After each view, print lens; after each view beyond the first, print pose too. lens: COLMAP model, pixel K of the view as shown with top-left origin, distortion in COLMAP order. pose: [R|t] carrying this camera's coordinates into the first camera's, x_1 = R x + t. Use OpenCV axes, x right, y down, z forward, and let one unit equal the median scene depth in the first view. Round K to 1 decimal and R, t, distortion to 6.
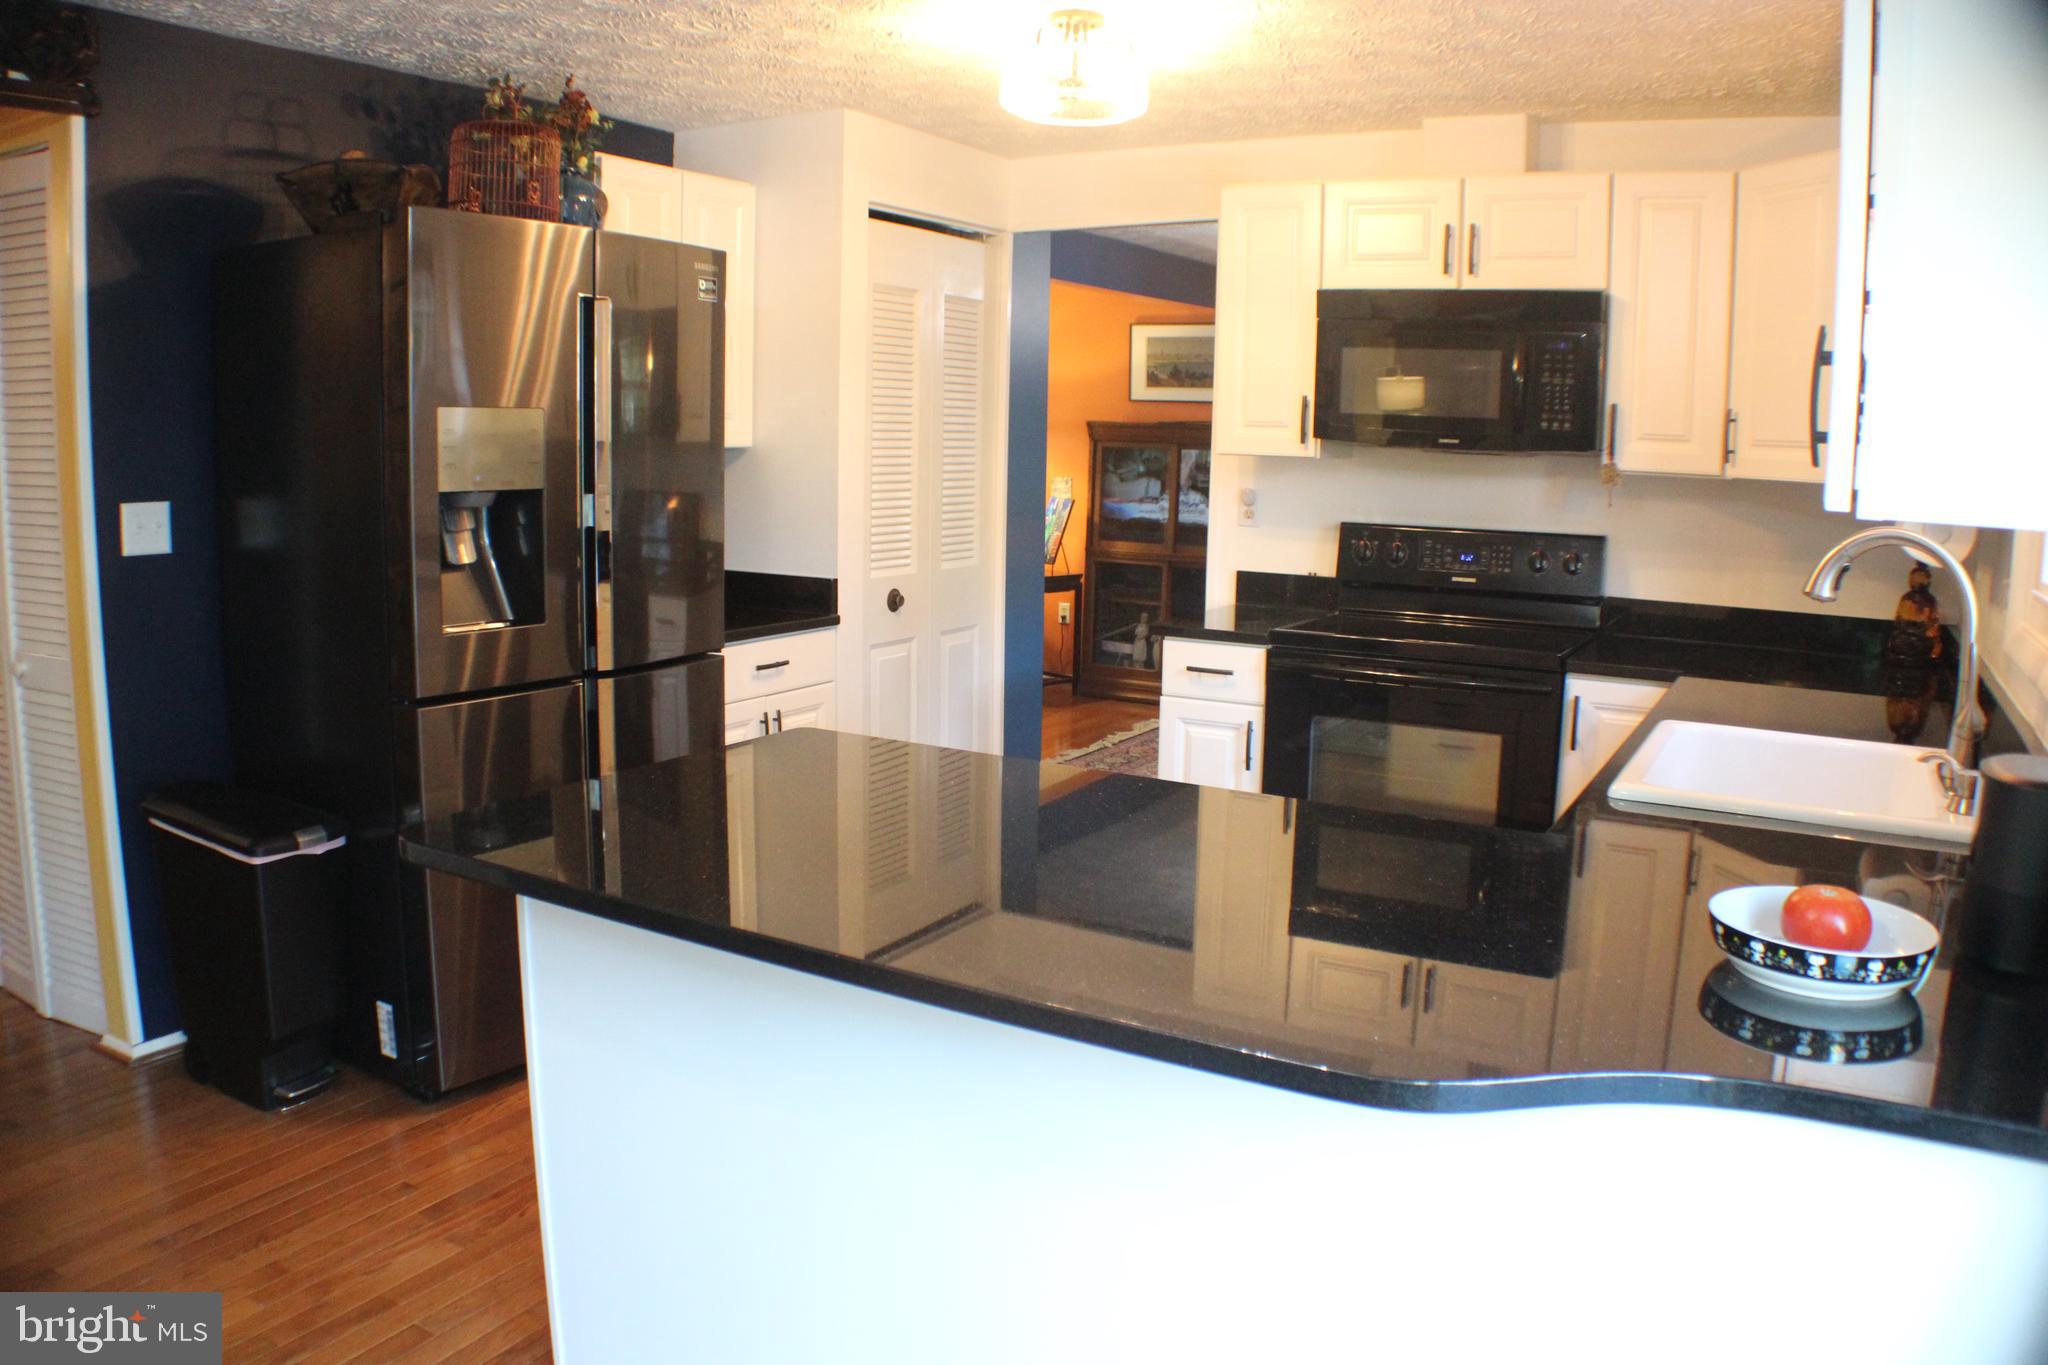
lens RADIAL K [[1499.2, 0, 1012.5], [0, 1499.2, 655.2], [0, 0, 1]] dist [-0.214634, 0.086951]
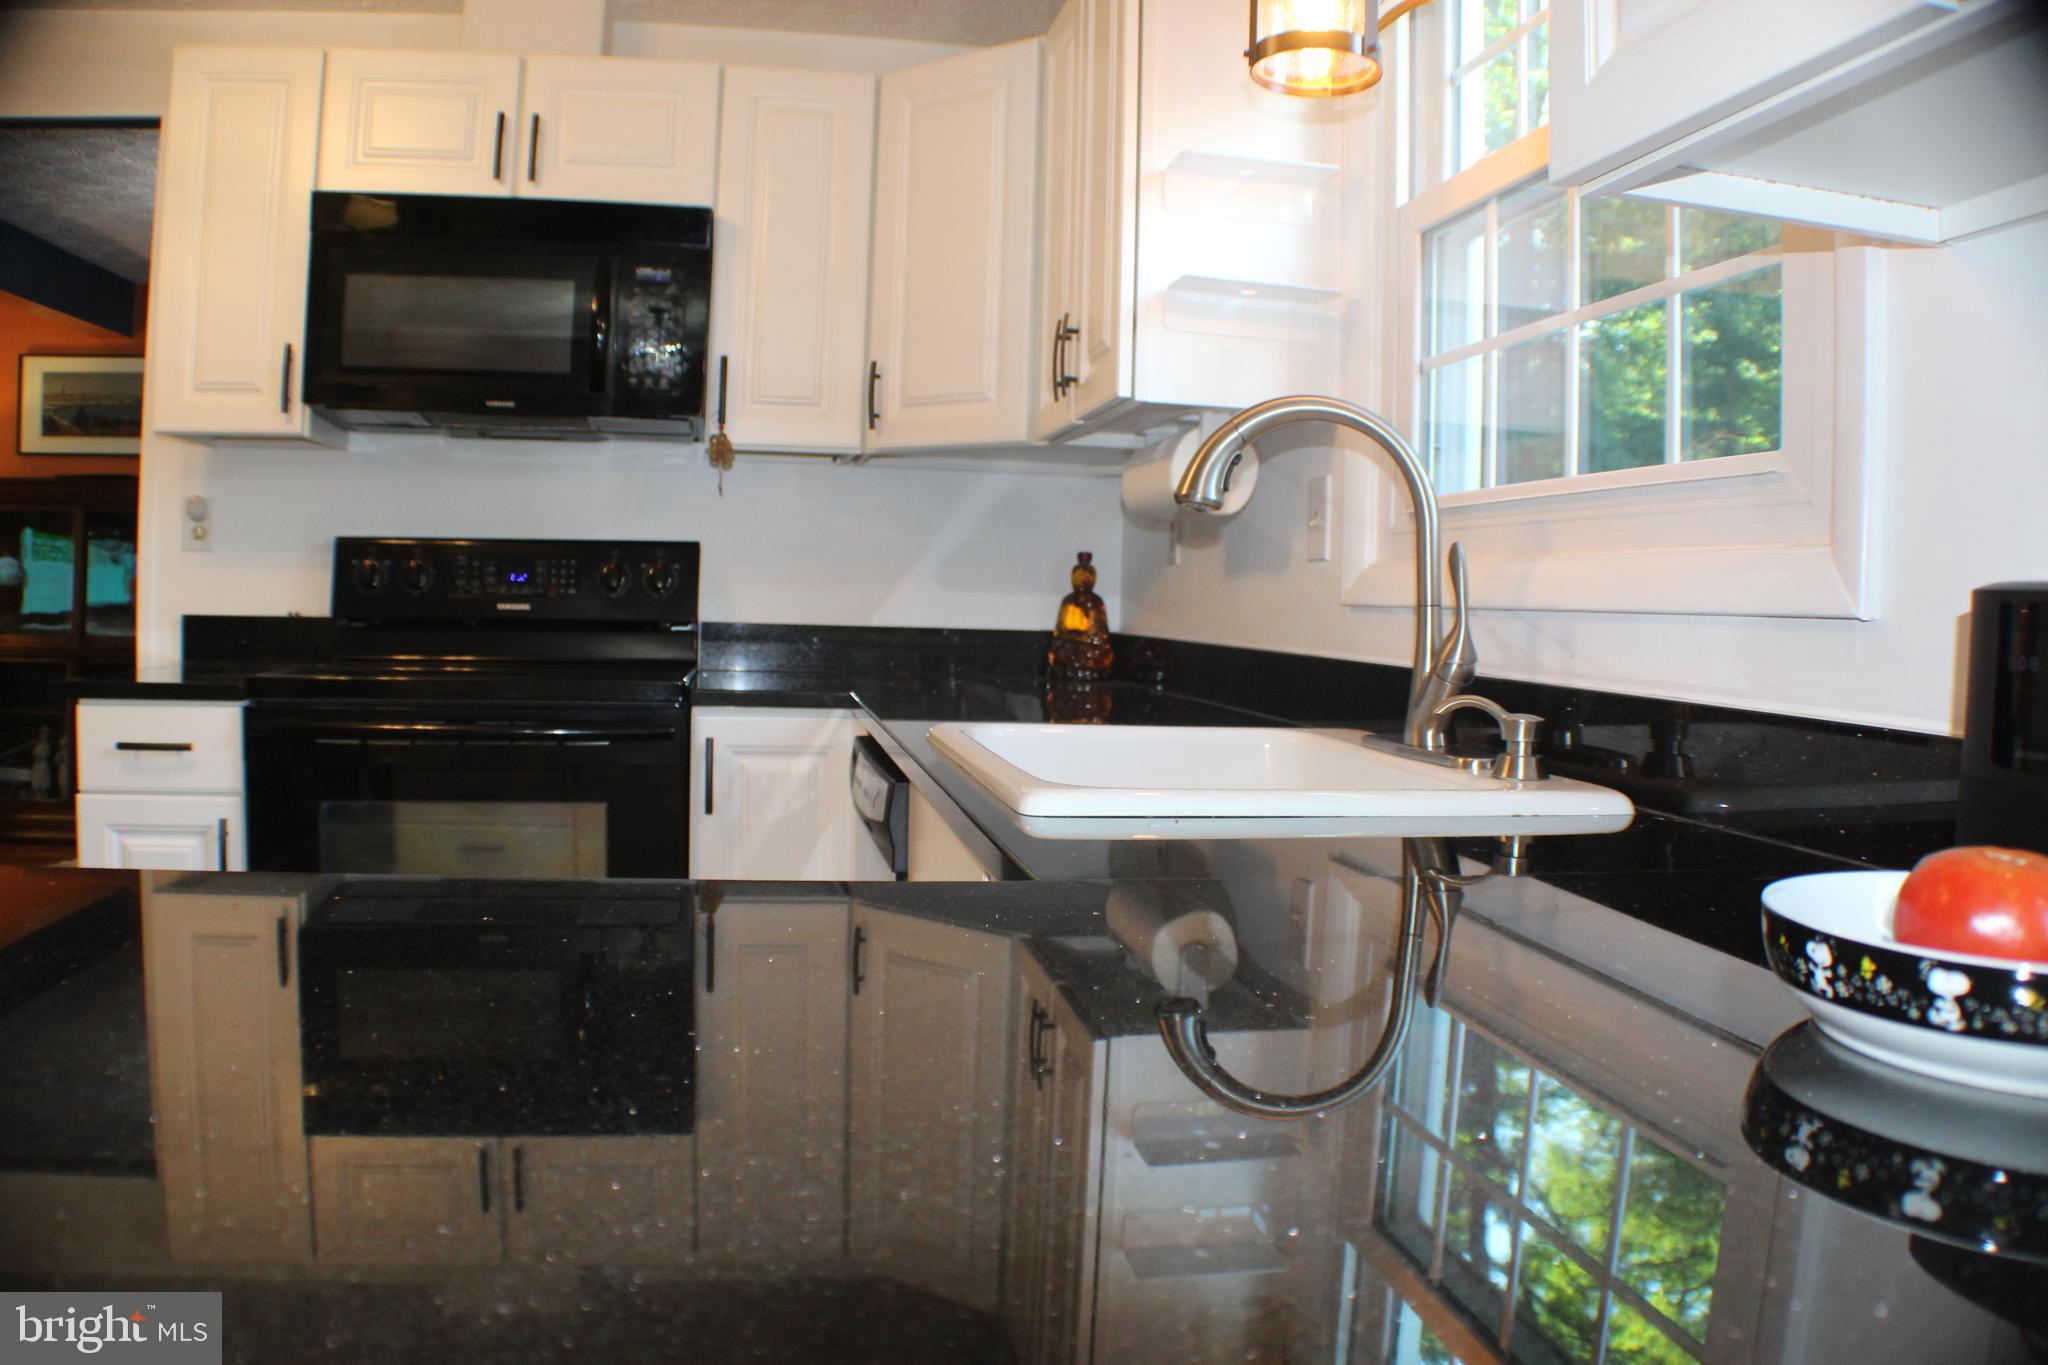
lens RADIAL K [[1484.0, 0, 1022.0], [0, 1484.0, 652.3], [0, 0, 1]] dist [-0.199991, 0.052572]
pose [[0.752984, -0.023345, 0.657625, 0.023796], [0.087866, 0.993988, -0.065322, 0.041256], [-0.652147, 0.106970, 0.750508, 0.303546]]
